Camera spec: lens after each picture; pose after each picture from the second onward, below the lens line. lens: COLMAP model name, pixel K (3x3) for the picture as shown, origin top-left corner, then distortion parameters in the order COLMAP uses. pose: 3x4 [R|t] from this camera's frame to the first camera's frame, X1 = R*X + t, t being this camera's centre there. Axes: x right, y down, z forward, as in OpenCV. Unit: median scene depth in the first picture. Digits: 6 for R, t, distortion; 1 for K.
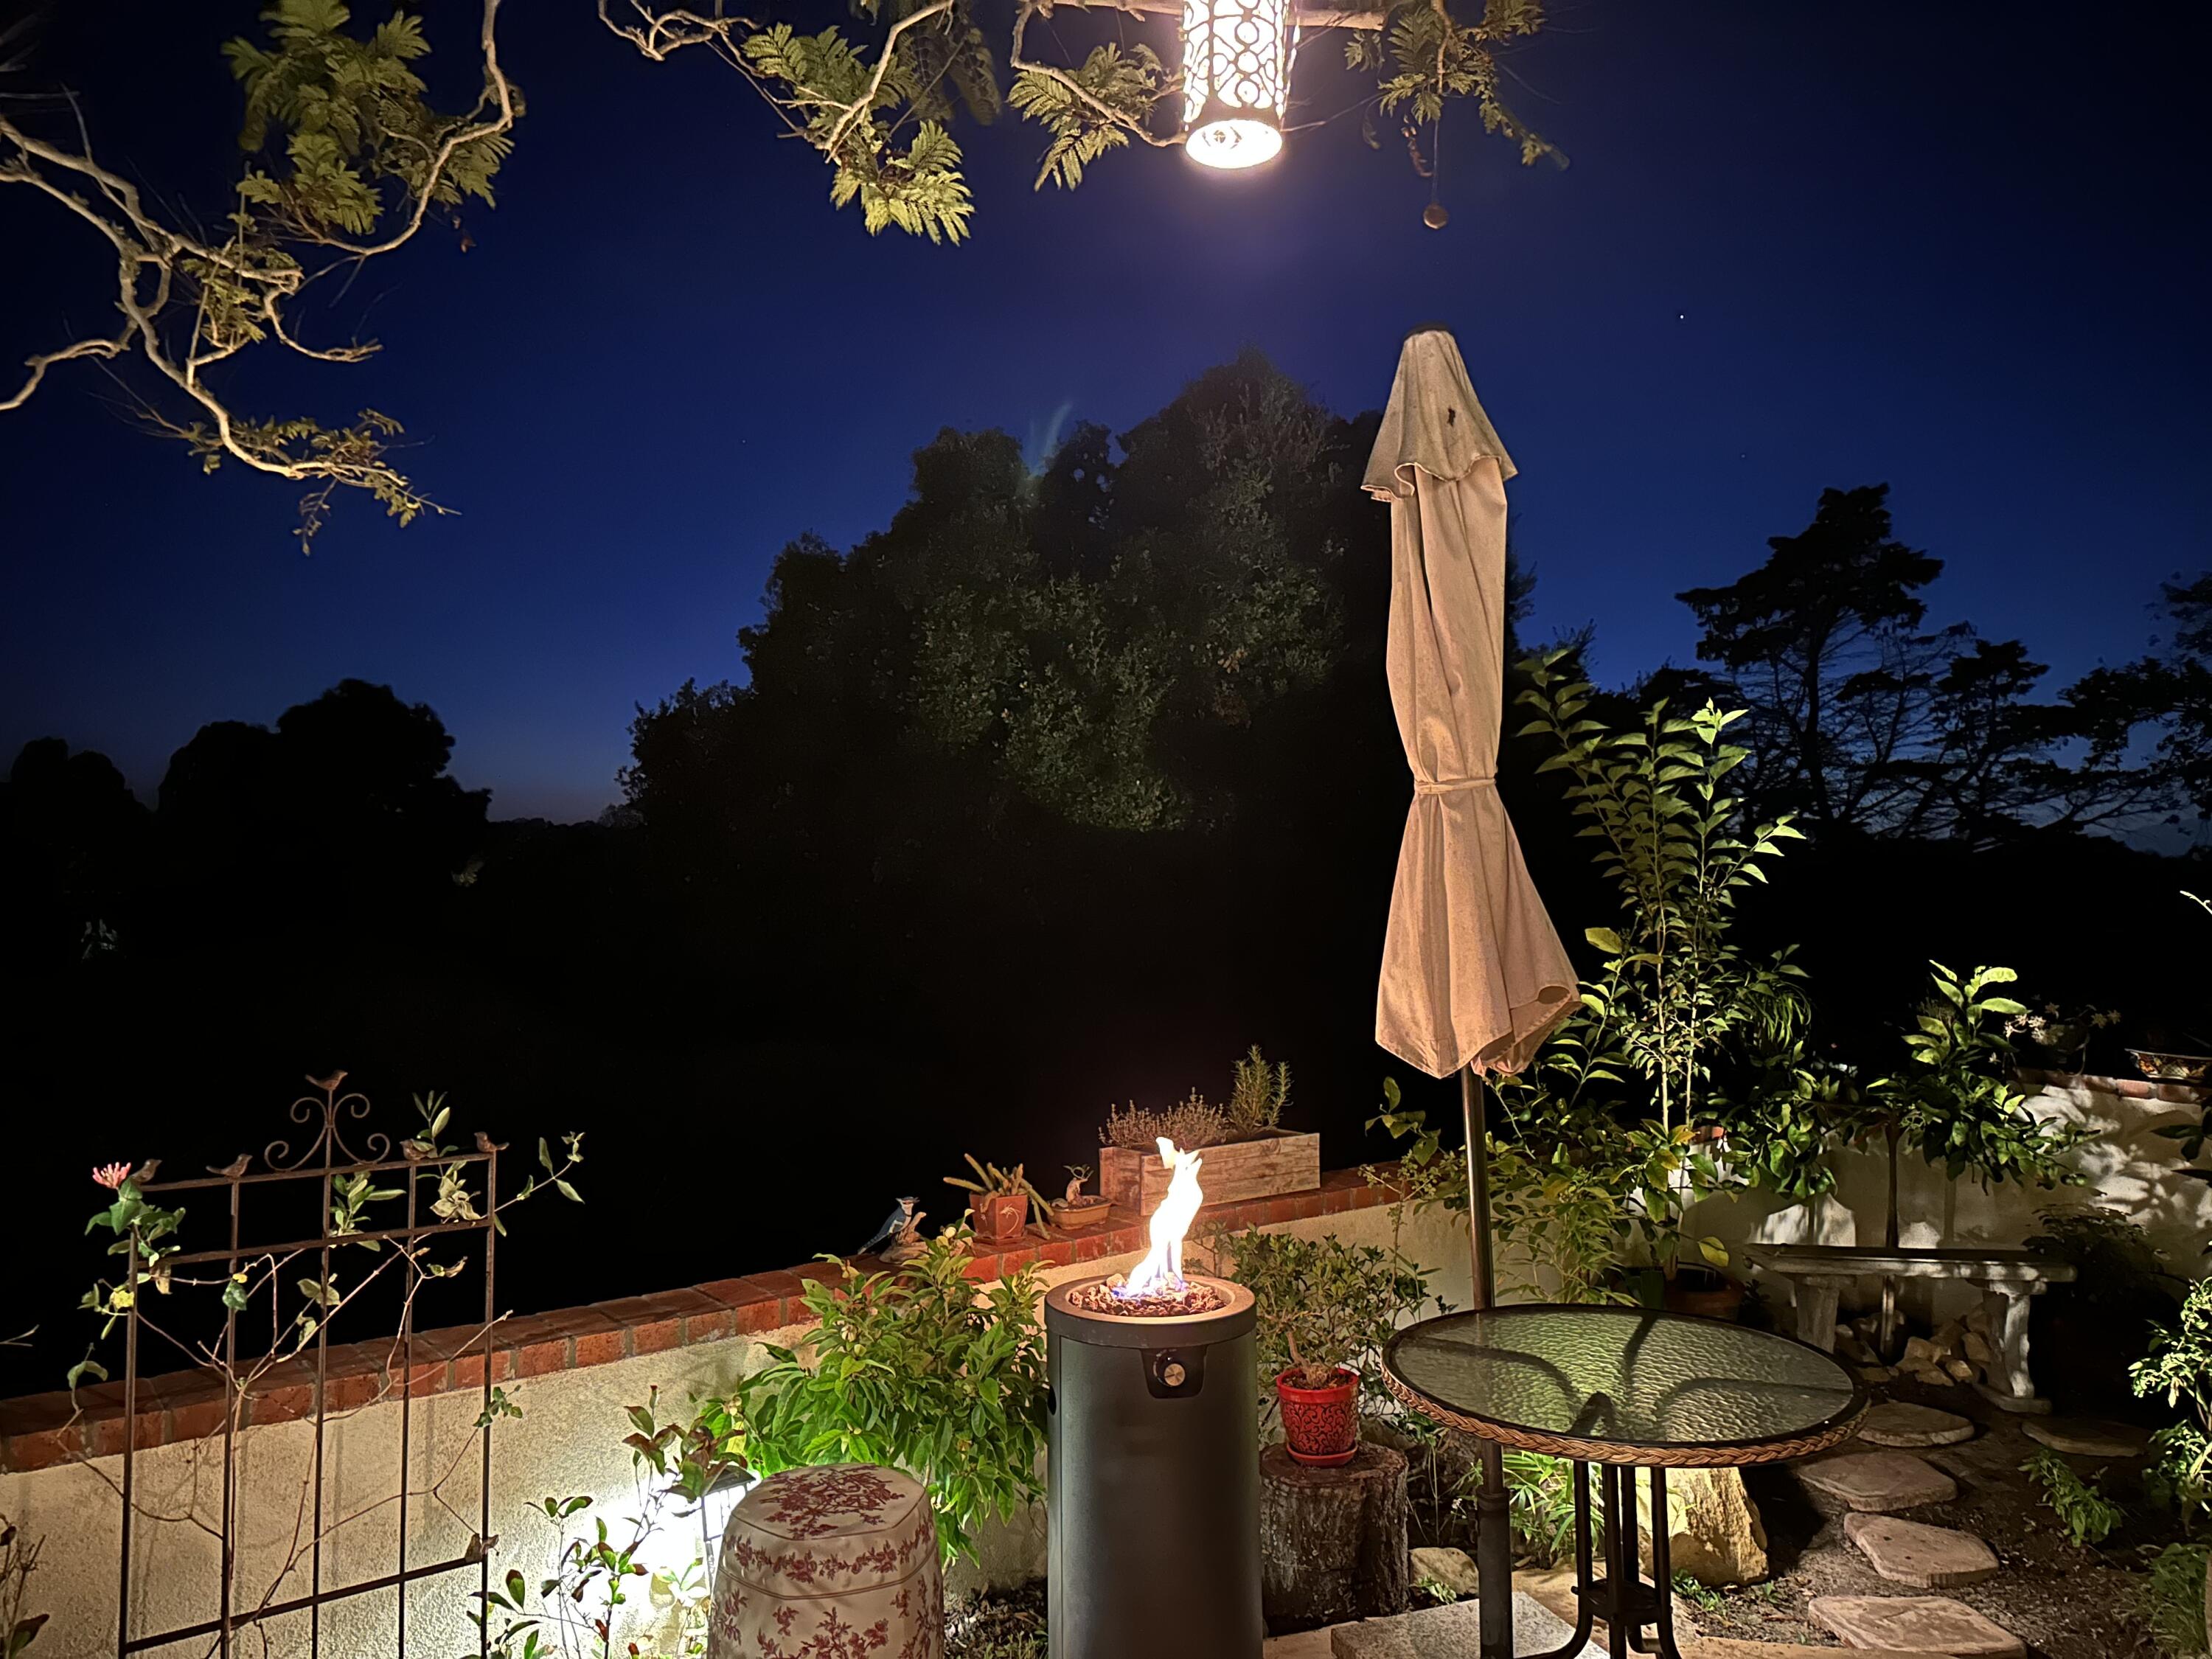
lens RADIAL K [[1560.9, 0, 1105.8], [0, 1560.9, 831.9], [0, 0, 1]] dist [0.001396, -0.000669]
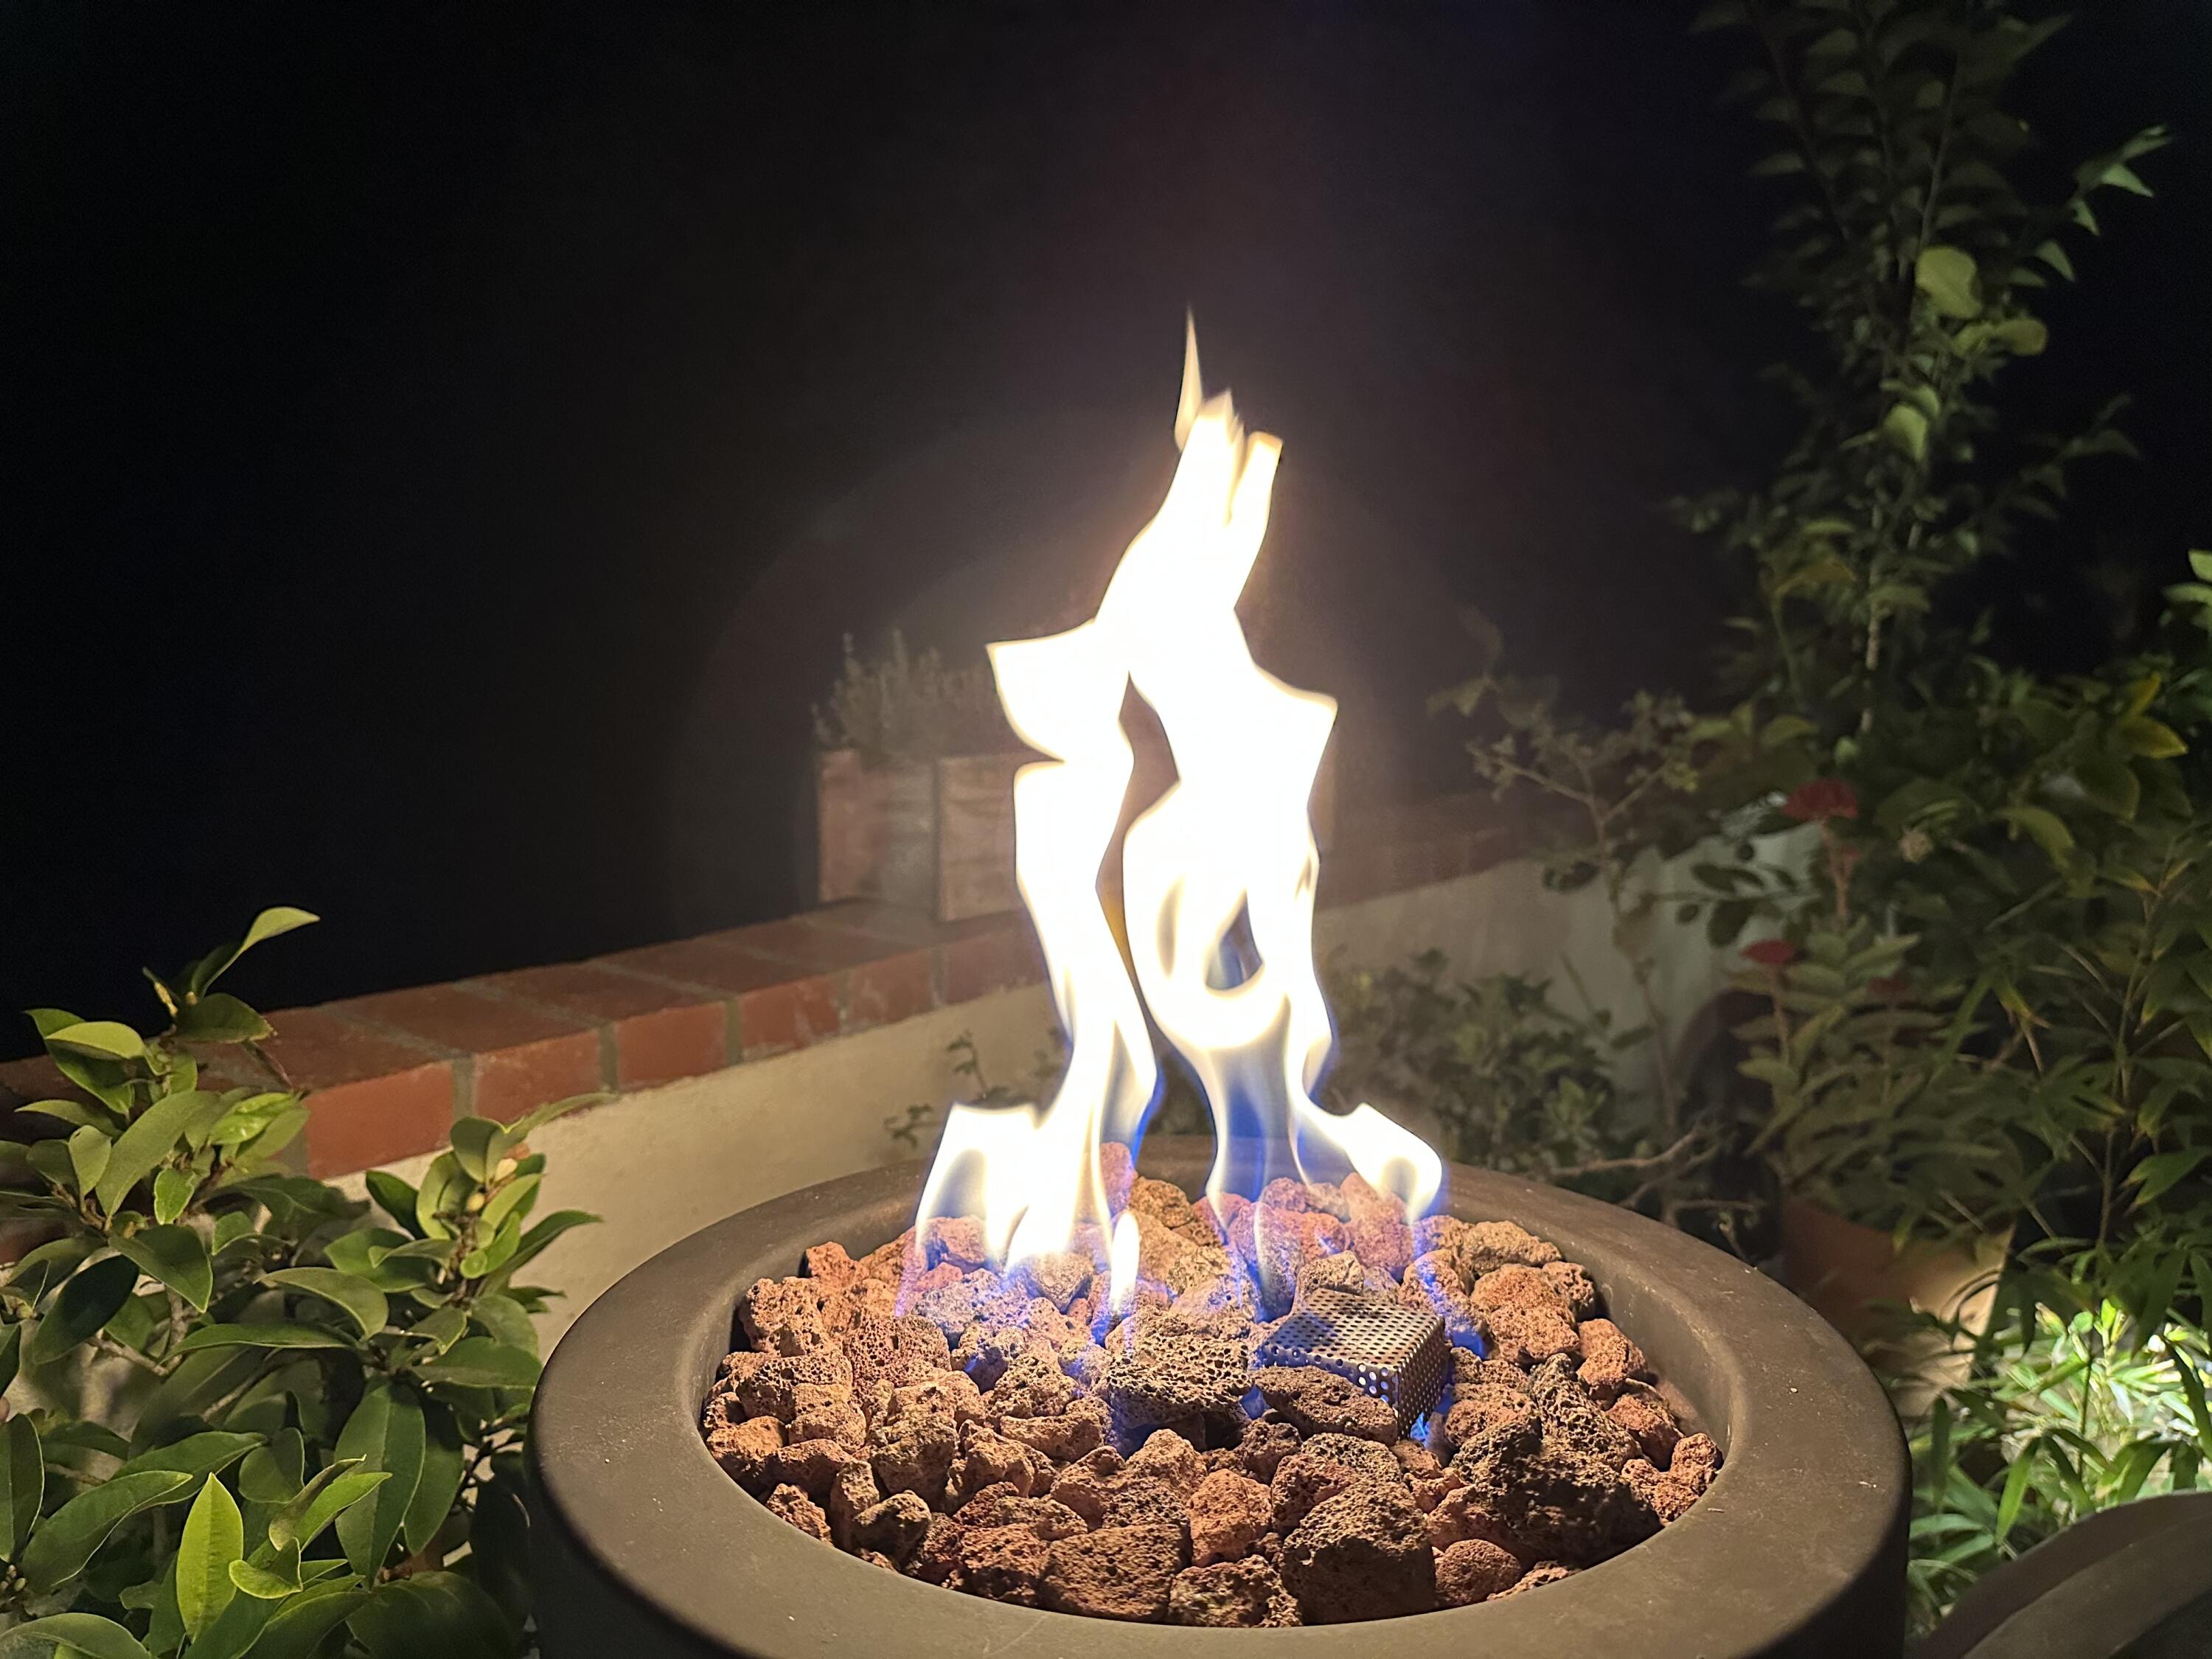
lens RADIAL K [[1560.9, 0, 1111.3], [0, 1560.9, 829.4], [0, 0, 1]] dist [0.001396, -0.000669]
pose [[0.987716, -0.020161, 0.154952, 0.008252], [-0.010613, 0.980697, 0.195246, 0.138584], [-0.155897, -0.194492, 0.968436, 0.579956]]
